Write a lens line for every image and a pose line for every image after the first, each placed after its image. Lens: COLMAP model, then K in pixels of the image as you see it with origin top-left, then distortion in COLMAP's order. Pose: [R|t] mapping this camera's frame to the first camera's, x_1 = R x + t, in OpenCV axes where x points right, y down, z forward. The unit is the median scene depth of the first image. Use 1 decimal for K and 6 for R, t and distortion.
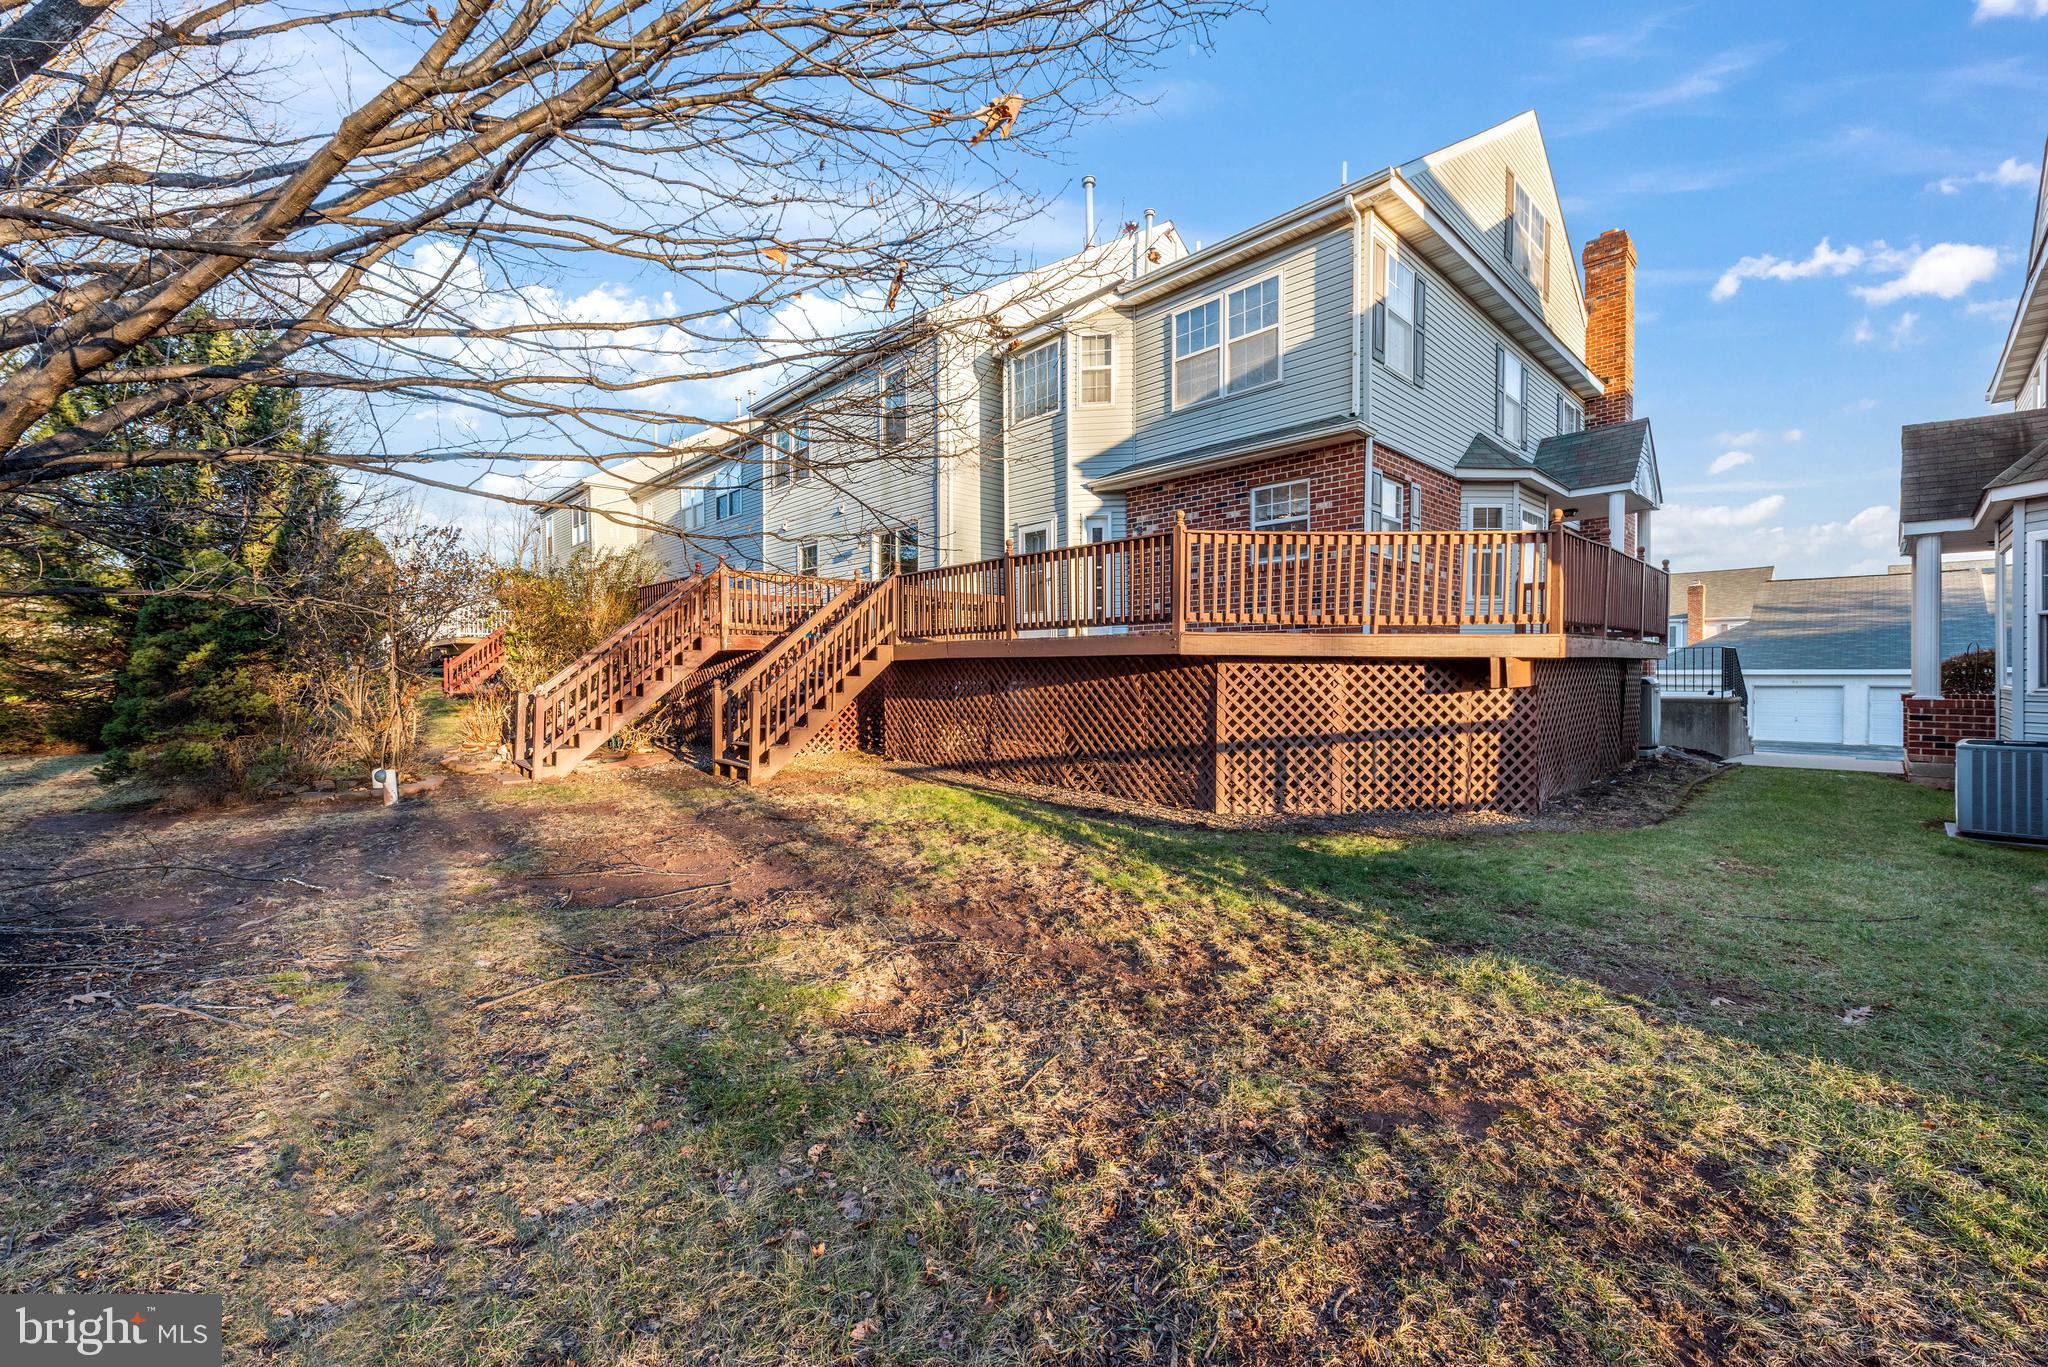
lens RADIAL K [[804.1, 0, 1022.1], [0, 804.1, 676.9], [0, 0, 1]] dist [0.017182, -0.005853]
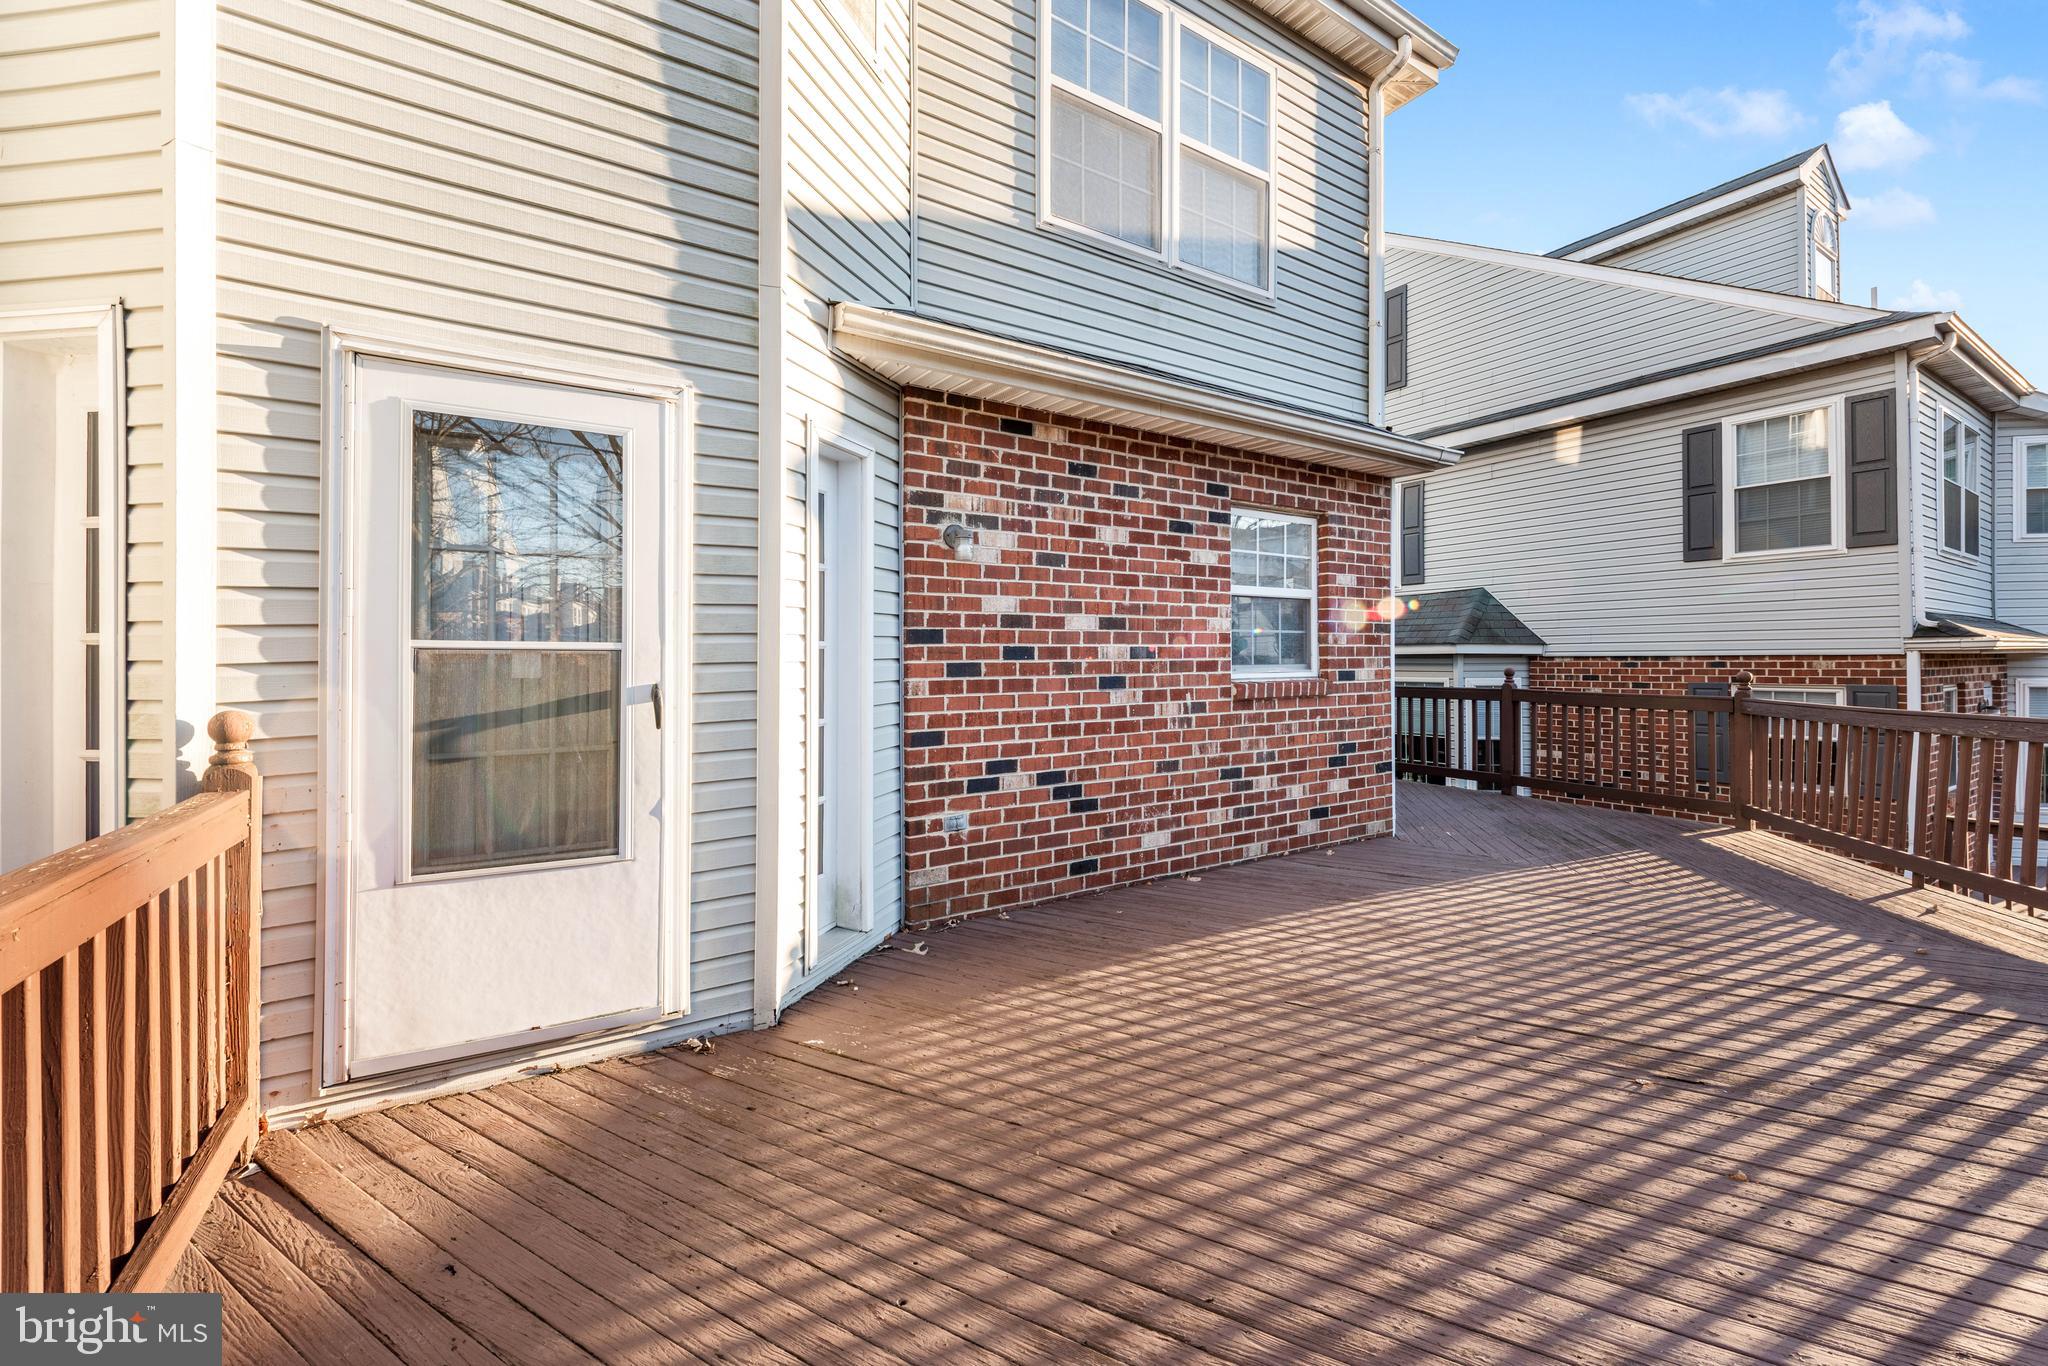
lens RADIAL K [[804.1, 0, 1022.1], [0, 804.1, 676.4], [0, 0, 1]] dist [0.017182, -0.005853]
pose [[0.199457, -0.017816, 0.979745, -0.169875], [0.011309, 0.999810, 0.015879, -0.140376], [-0.979841, 0.007913, 0.199620, 0.970921]]
